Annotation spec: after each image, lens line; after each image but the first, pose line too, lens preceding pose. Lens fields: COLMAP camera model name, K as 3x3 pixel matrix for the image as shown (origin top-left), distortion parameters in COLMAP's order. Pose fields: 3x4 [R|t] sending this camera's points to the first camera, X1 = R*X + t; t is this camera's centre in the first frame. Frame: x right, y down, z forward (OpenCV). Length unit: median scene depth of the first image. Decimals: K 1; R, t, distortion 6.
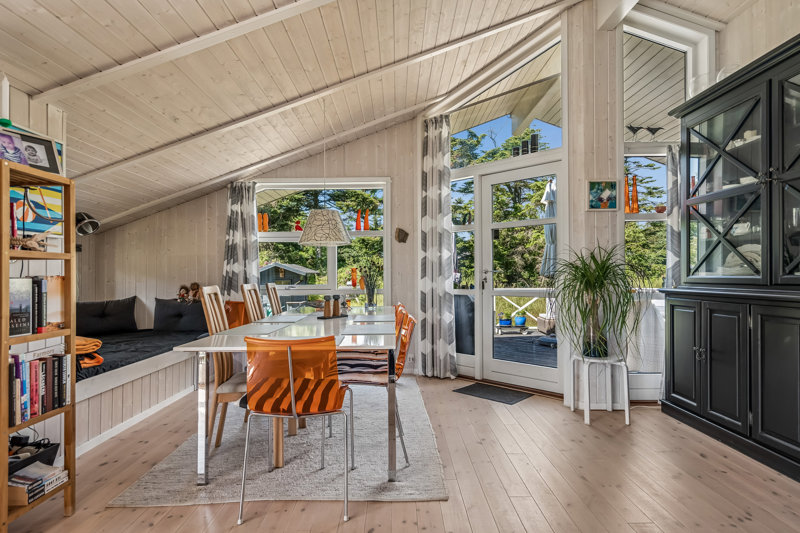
lens RADIAL K [[430.2, 0, 402.7], [0, 430.2, 269.3], [0, 0, 1]] dist [0.007620, -0.000678]
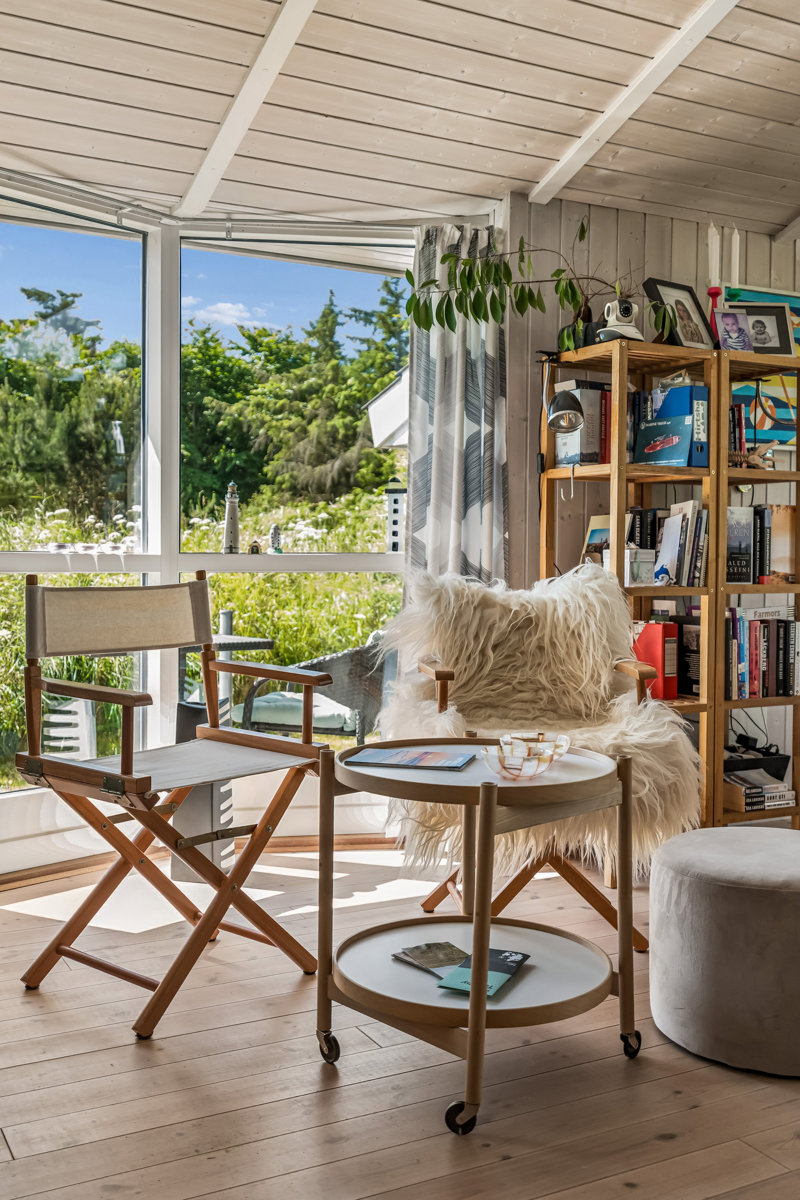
lens RADIAL K [[1199.6, 0, 397.5], [0, 1199.6, 587.9], [0, 0, 1]] dist [0.000018, 0.000000]
pose [[0.470113, 0.035351, -0.881898, 0.332729], [0.000511, 0.999186, 0.040325, 0.038995], [0.882606, -0.019408, 0.469712, -0.245777]]
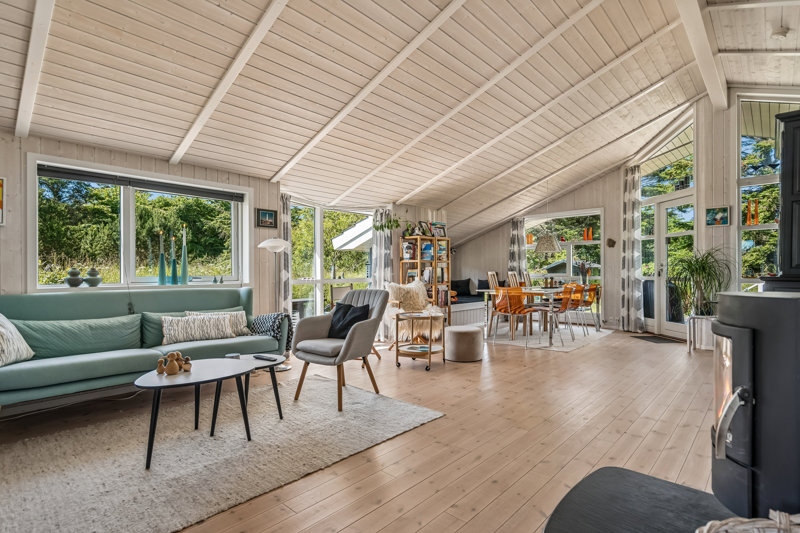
lens RADIAL K [[405.7, 0, 400.9], [0, 405.7, 272.8], [0, 0, 1]] dist [0.003730, 0.002214]
pose [[0.737756, 0.004714, -0.675051, 0.621850], [0.008196, 0.999839, 0.015940, 0.002532], [0.675018, -0.017293, 0.737599, -0.909260]]
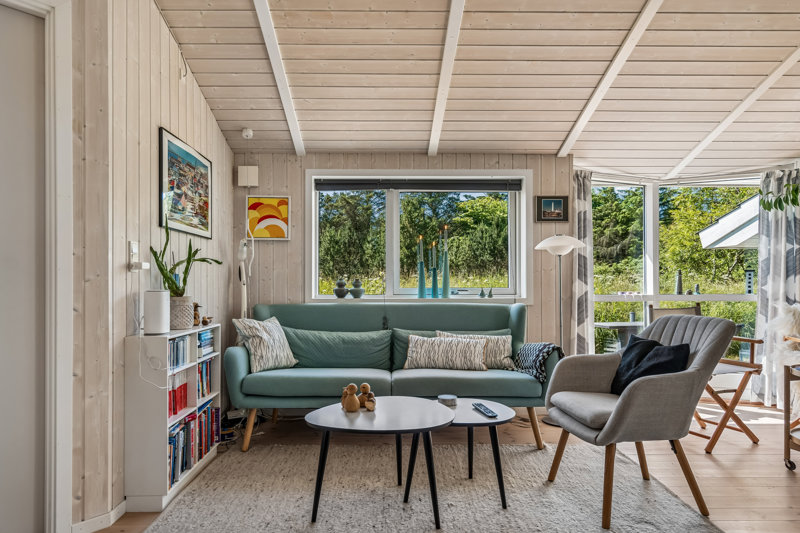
lens RADIAL K [[479.2, 0, 385.3], [0, 479.2, 280.4], [0, 0, 1]] dist [0.007667, -0.001097]
pose [[0.008209, 0.000035, -0.999966, 0.526164], [0.013781, 0.999905, 0.000149, 0.005322], [0.999871, -0.013782, 0.008208, -0.633224]]
